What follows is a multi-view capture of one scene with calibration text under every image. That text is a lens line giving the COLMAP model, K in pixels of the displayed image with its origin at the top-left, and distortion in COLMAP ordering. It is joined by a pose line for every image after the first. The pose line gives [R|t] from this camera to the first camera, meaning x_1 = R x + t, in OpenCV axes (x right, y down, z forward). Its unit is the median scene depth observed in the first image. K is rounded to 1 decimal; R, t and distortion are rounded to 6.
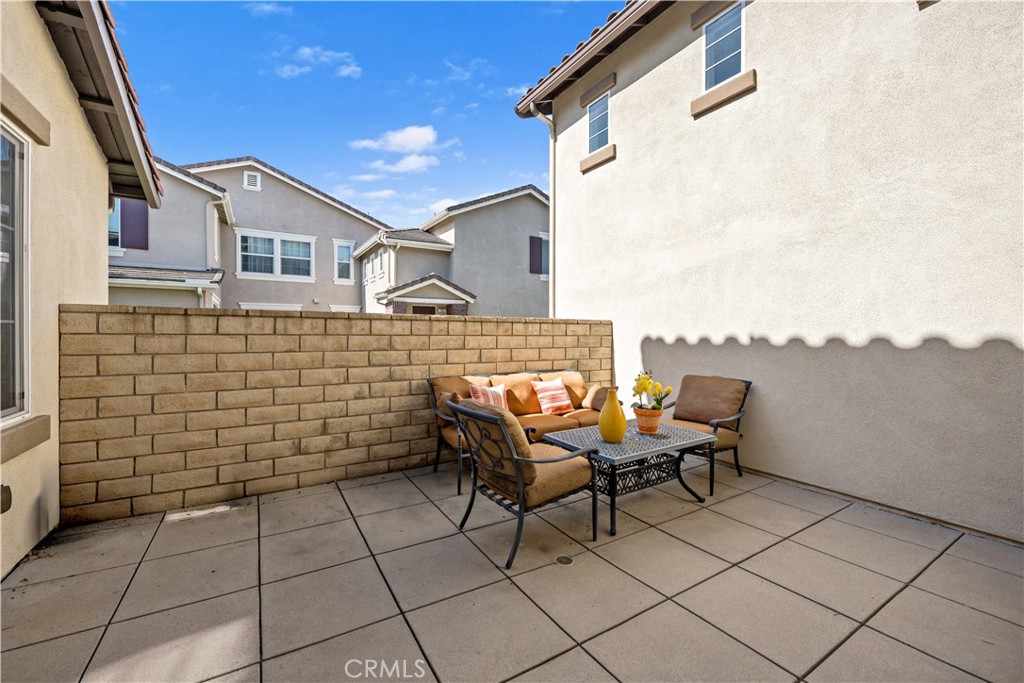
lens RADIAL K [[413.4, 0, 512.0], [0, 413.4, 341.5], [0, 0, 1]] dist [0.000377, -0.000082]
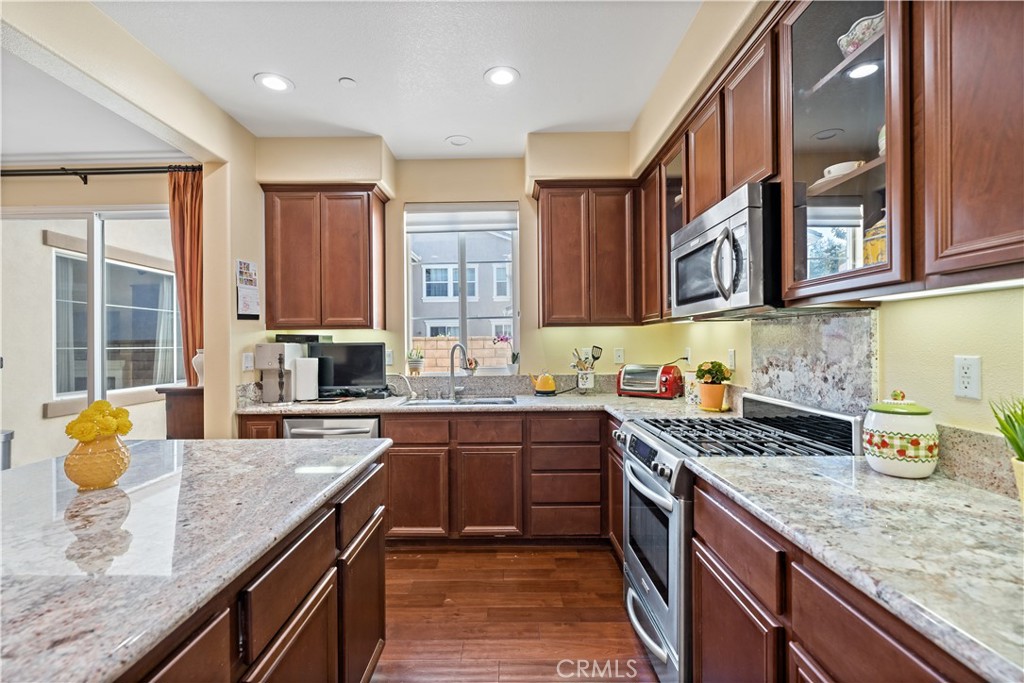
lens RADIAL K [[456.1, 0, 507.6], [0, 456.1, 341.3], [0, 0, 1]] dist [-0.000294, -0.000144]
pose [[0.844998, -0.011755, -0.534640, 1.163256], [0.002972, 0.999846, -0.017286, -0.014725], [0.534761, 0.013017, 0.844903, -0.251971]]
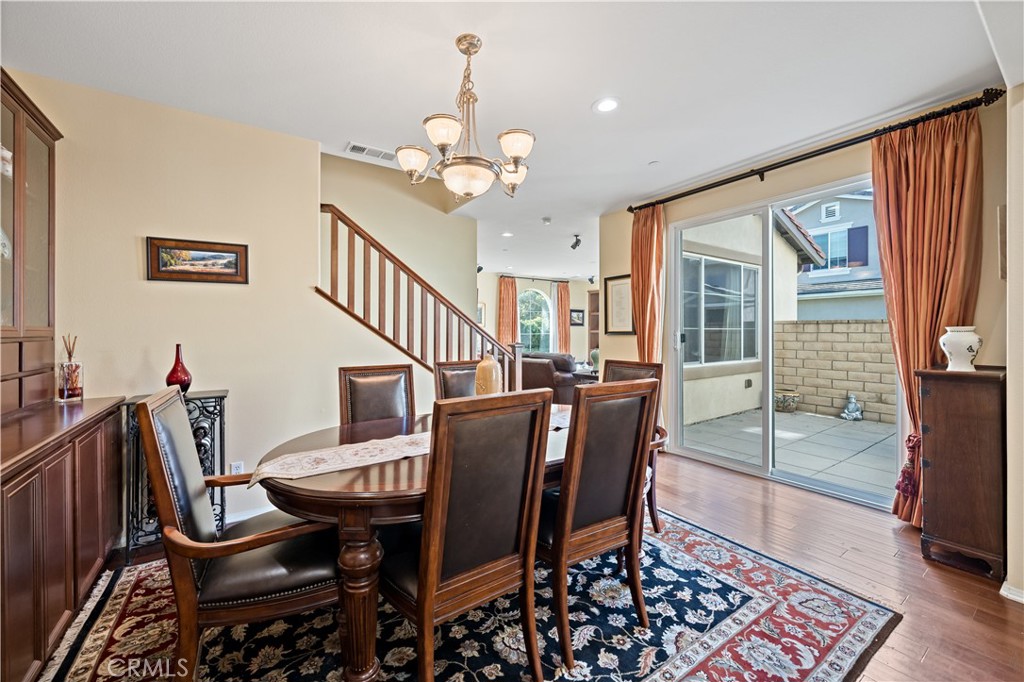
lens RADIAL K [[400.6, 0, 507.0], [0, 400.6, 329.4], [0, 0, 1]] dist [-0.001227, -0.000272]
pose [[0.037898, -0.005021, -0.999269, 0.887859], [-0.010664, 0.999928, -0.005429, -0.004219], [0.999225, 0.010862, 0.037842, -0.500658]]
